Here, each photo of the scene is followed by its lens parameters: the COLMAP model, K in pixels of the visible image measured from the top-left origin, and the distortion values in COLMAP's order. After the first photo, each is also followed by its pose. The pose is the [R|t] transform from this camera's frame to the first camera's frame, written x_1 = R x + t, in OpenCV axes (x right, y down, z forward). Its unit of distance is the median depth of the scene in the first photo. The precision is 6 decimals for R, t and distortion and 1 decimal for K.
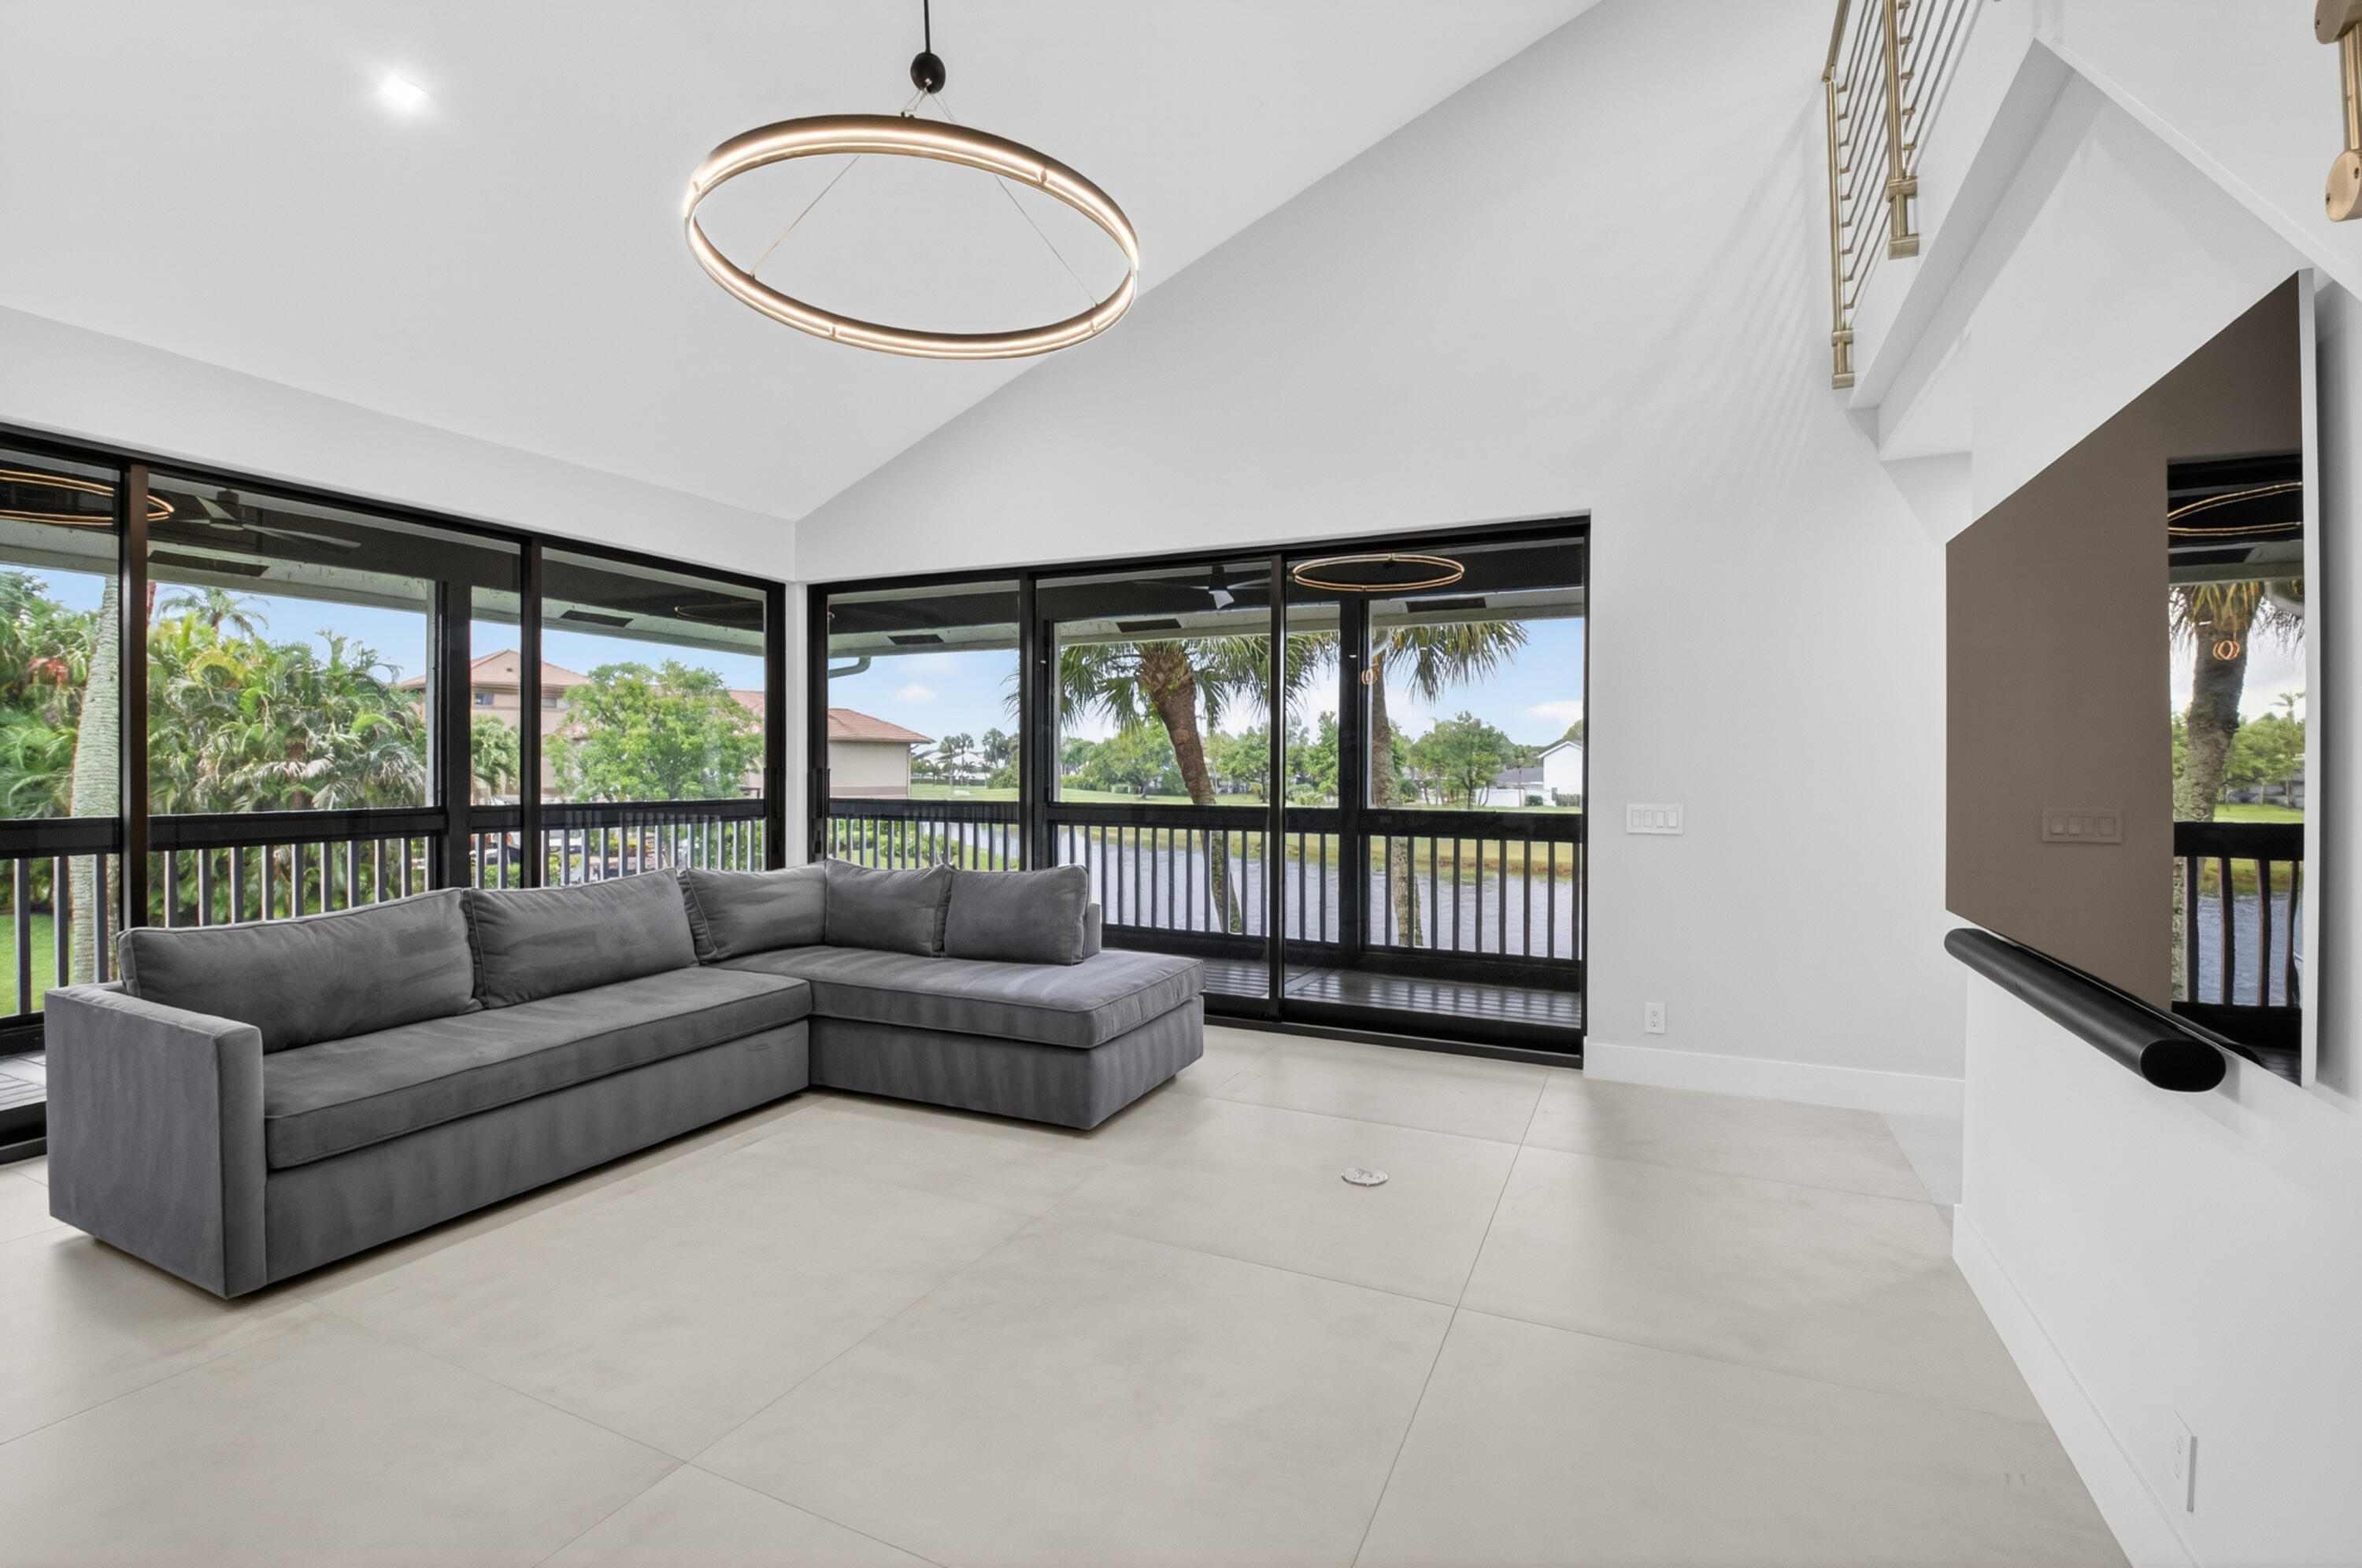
lens RADIAL K [[1042.9, 0, 1182.0], [0, 1042.9, 771.6], [0, 0, 1]] dist [-0.028798, -0.000160]
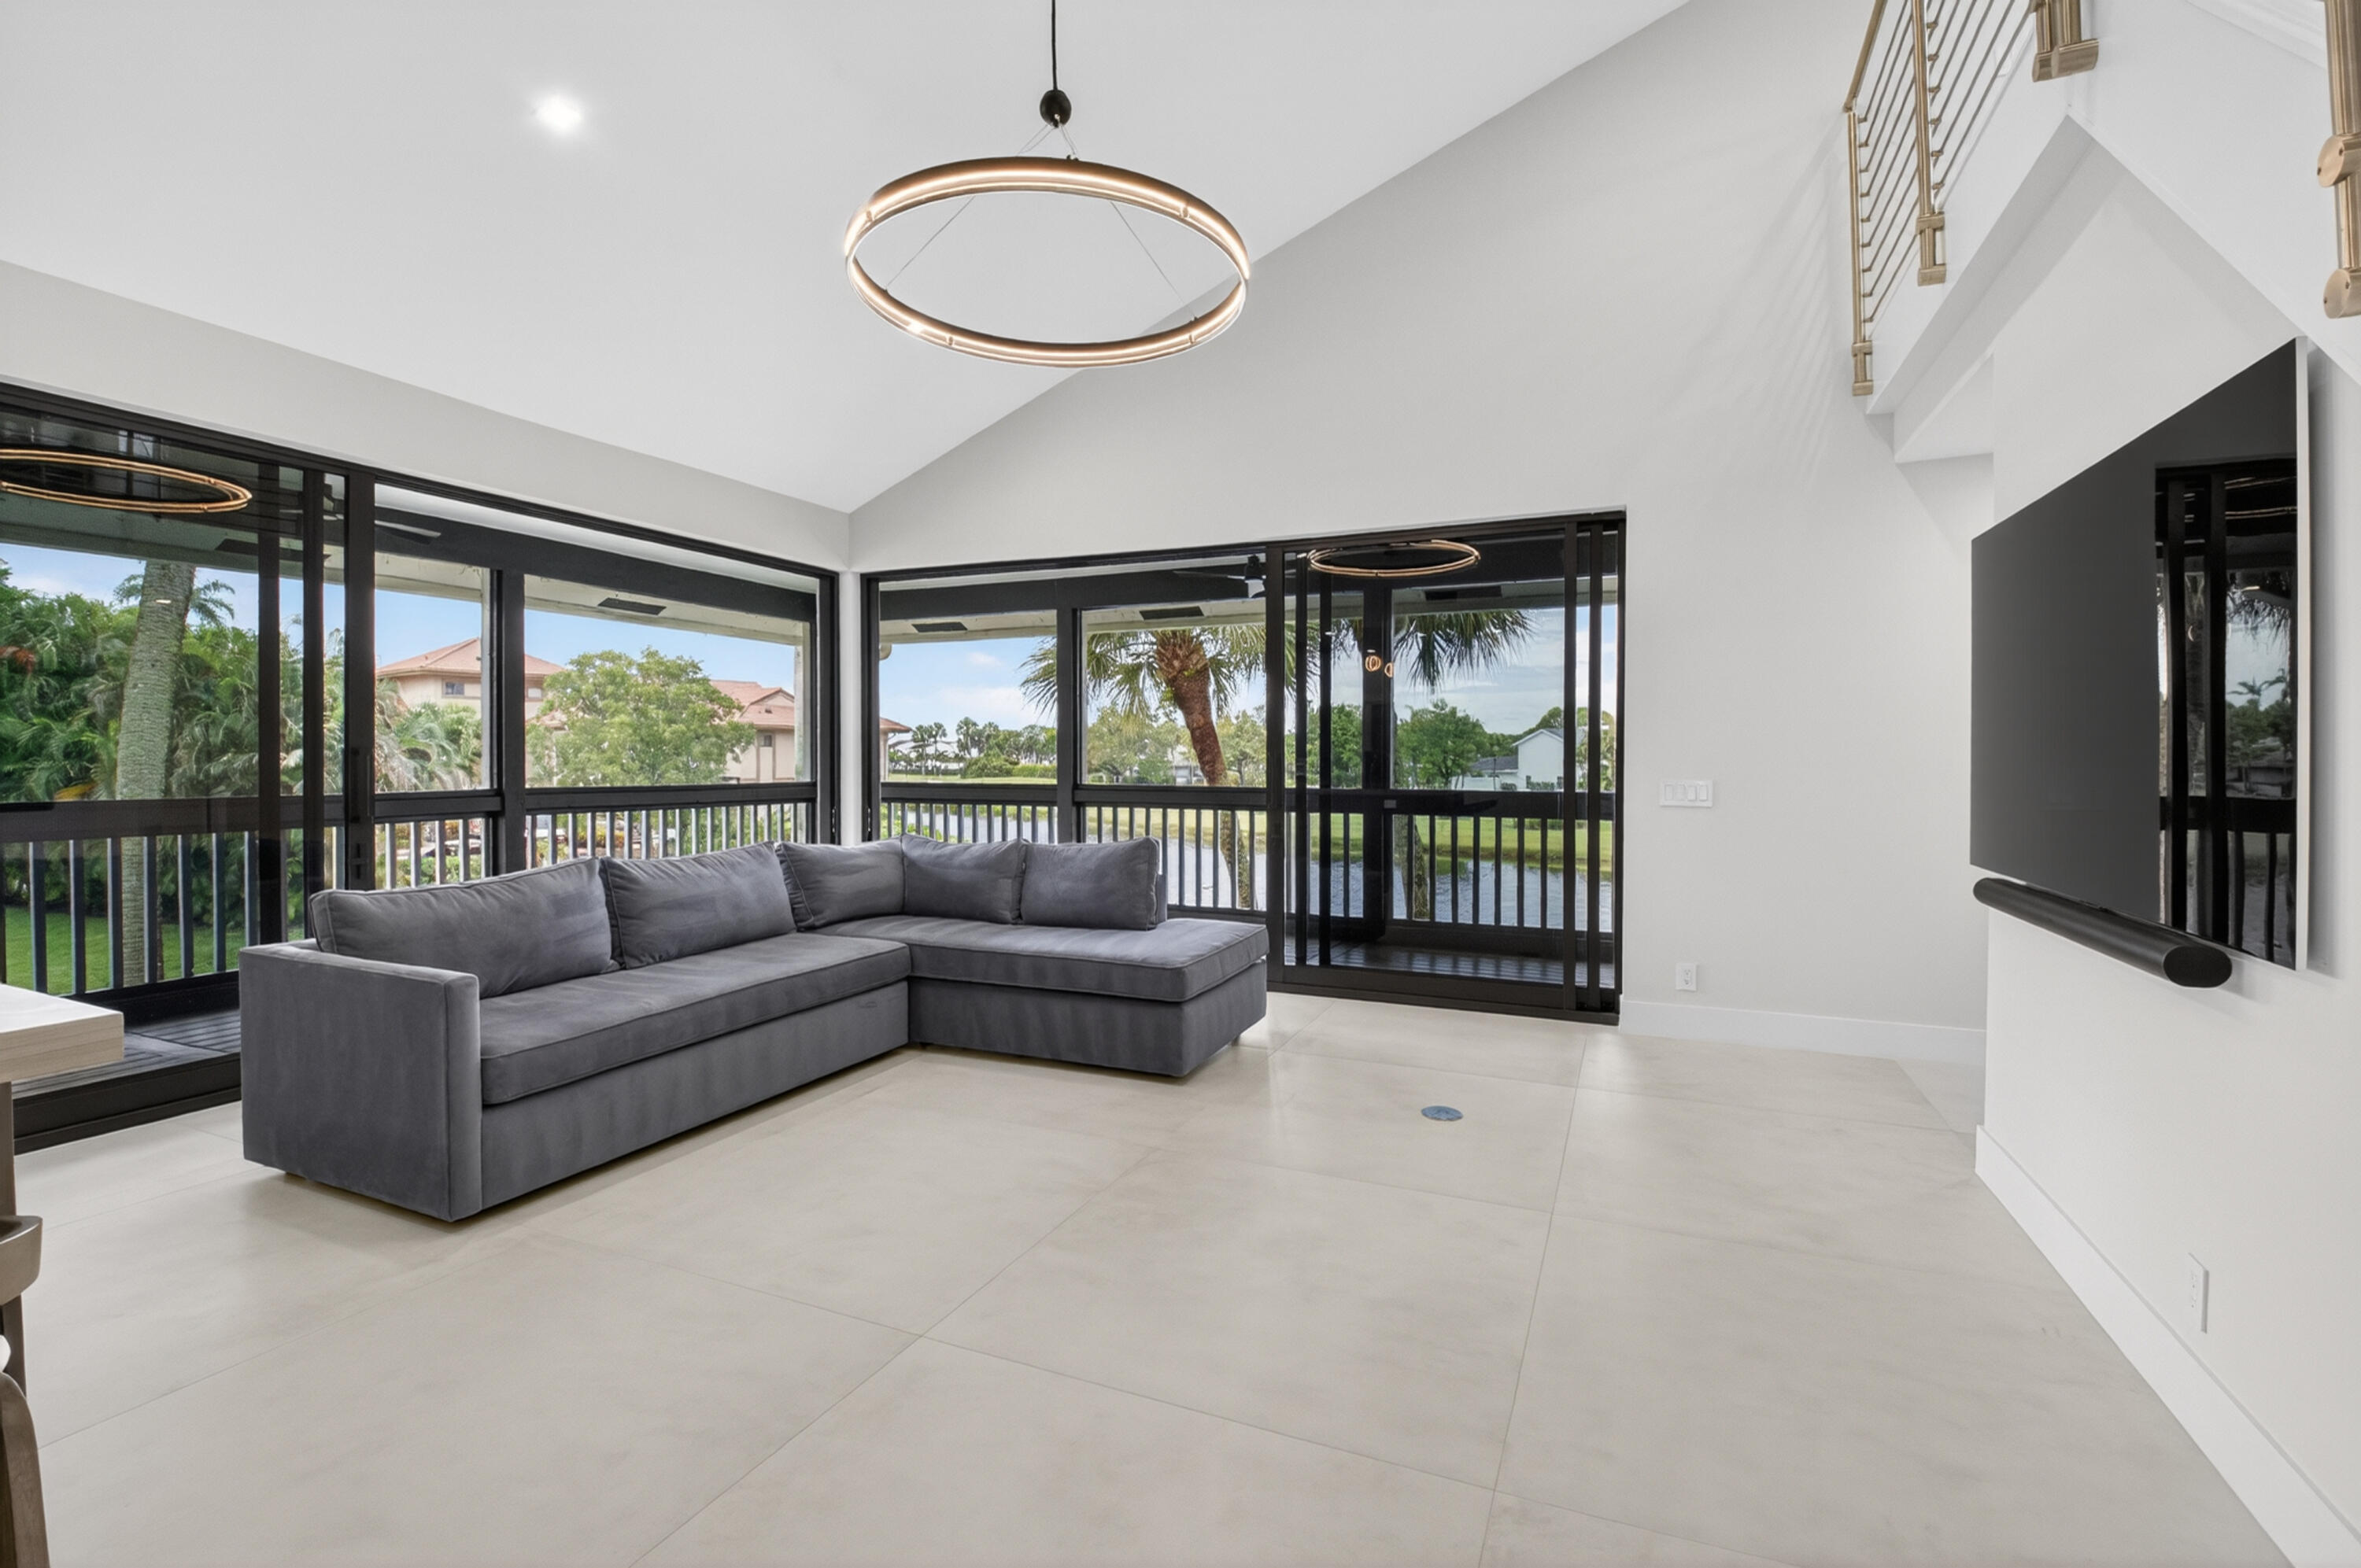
lens RADIAL K [[1051.1, 0, 1165.3], [0, 1051.1, 767.3], [0, 0, 1]] dist [-0.029292, -0.000406]
pose [[0.999898, -0.002258, 0.014075, -0.103673], [0.002176, 0.999981, 0.005809, 0.012281], [-0.014088, -0.005778, 0.999884, -0.081003]]
